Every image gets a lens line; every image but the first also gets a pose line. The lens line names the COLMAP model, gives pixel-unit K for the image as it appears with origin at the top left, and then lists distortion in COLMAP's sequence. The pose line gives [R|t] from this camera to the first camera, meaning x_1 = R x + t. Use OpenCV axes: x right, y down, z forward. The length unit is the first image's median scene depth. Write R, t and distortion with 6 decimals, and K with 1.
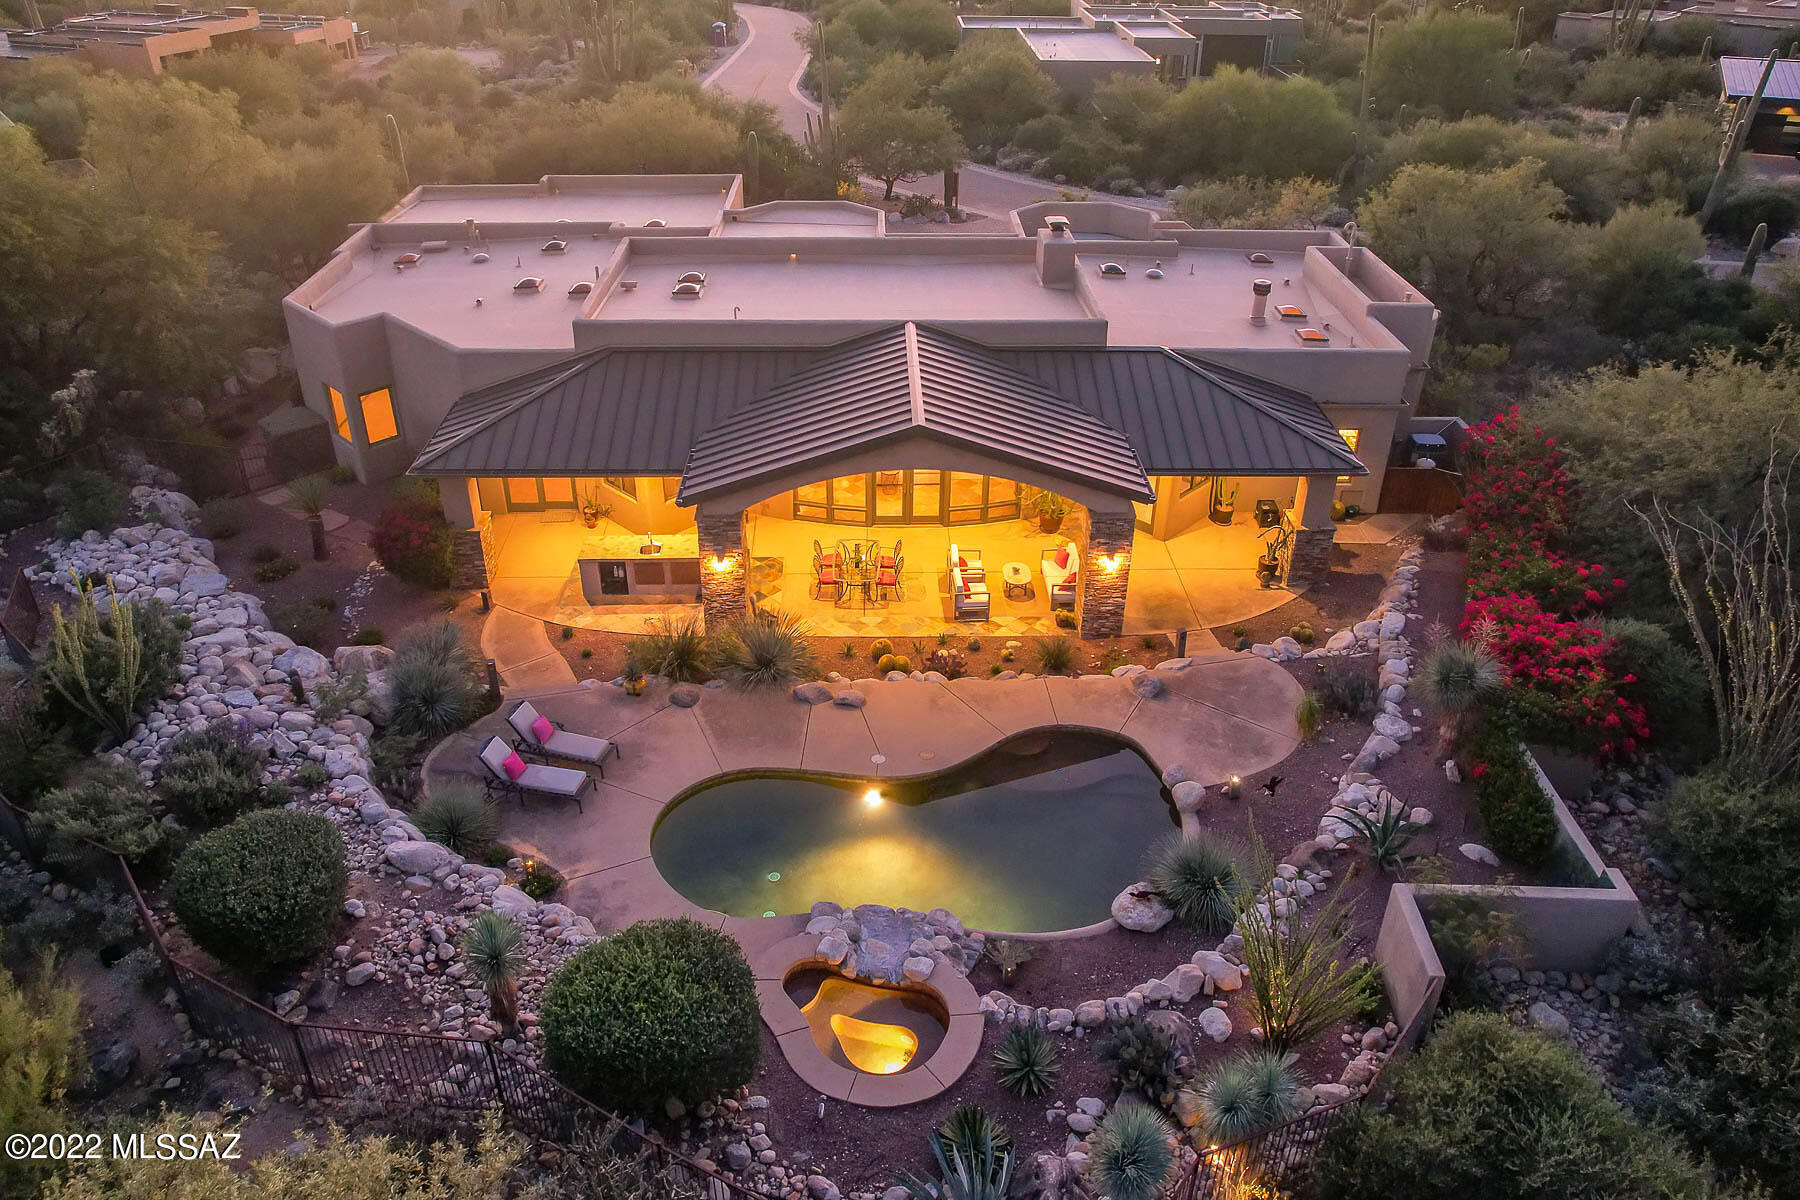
lens RADIAL K [[1164.2, 0, 906.7], [0, 1164.2, 632.9], [0, 0, 1]] dist [-0.098354, 0.080562]
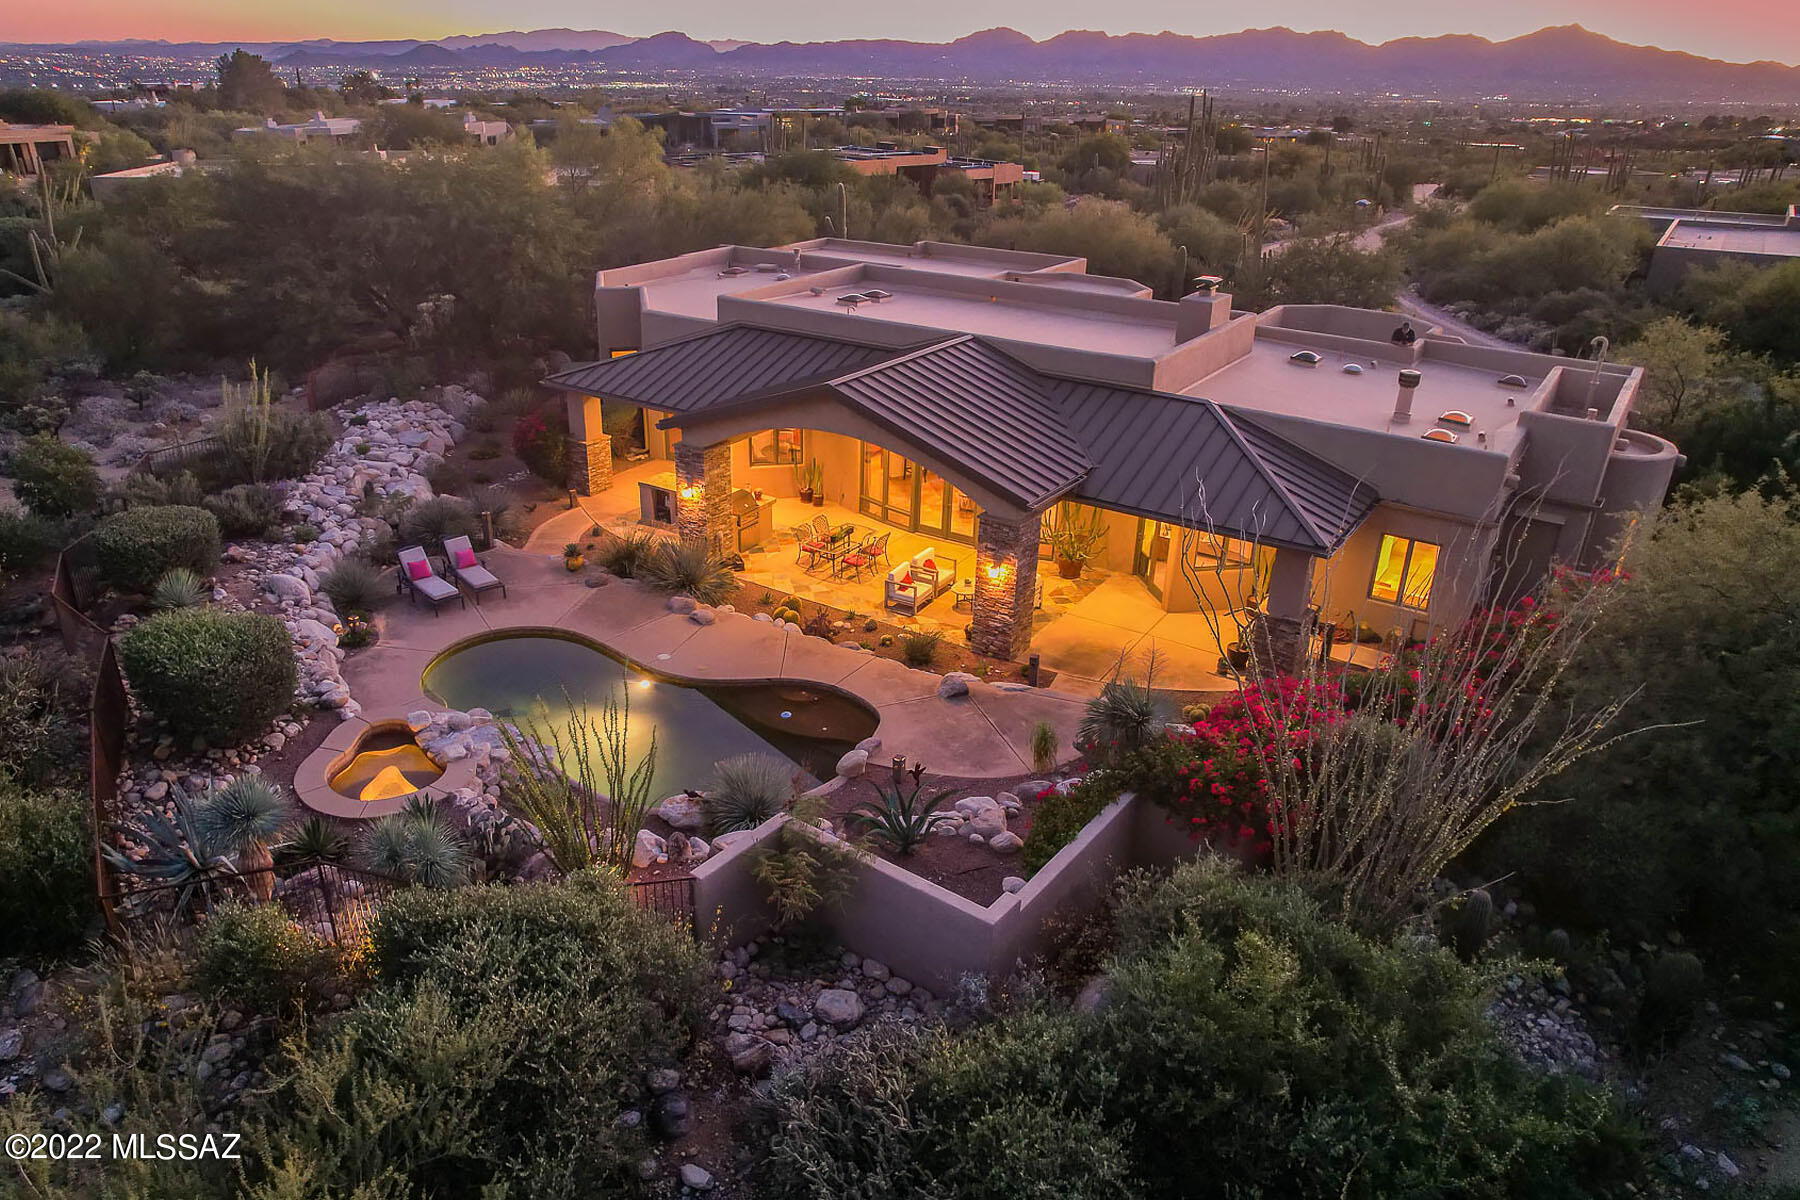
lens RADIAL K [[1141.6, 0, 899.4], [0, 1141.6, 736.0], [0, 0, 1]] dist [-0.052221, 0.001064]
pose [[0.824106, 0.294923, -0.483600, 0.584458], [-0.324673, 0.945538, 0.023358, 0.069461], [0.464151, 0.137763, 0.874977, 0.150298]]
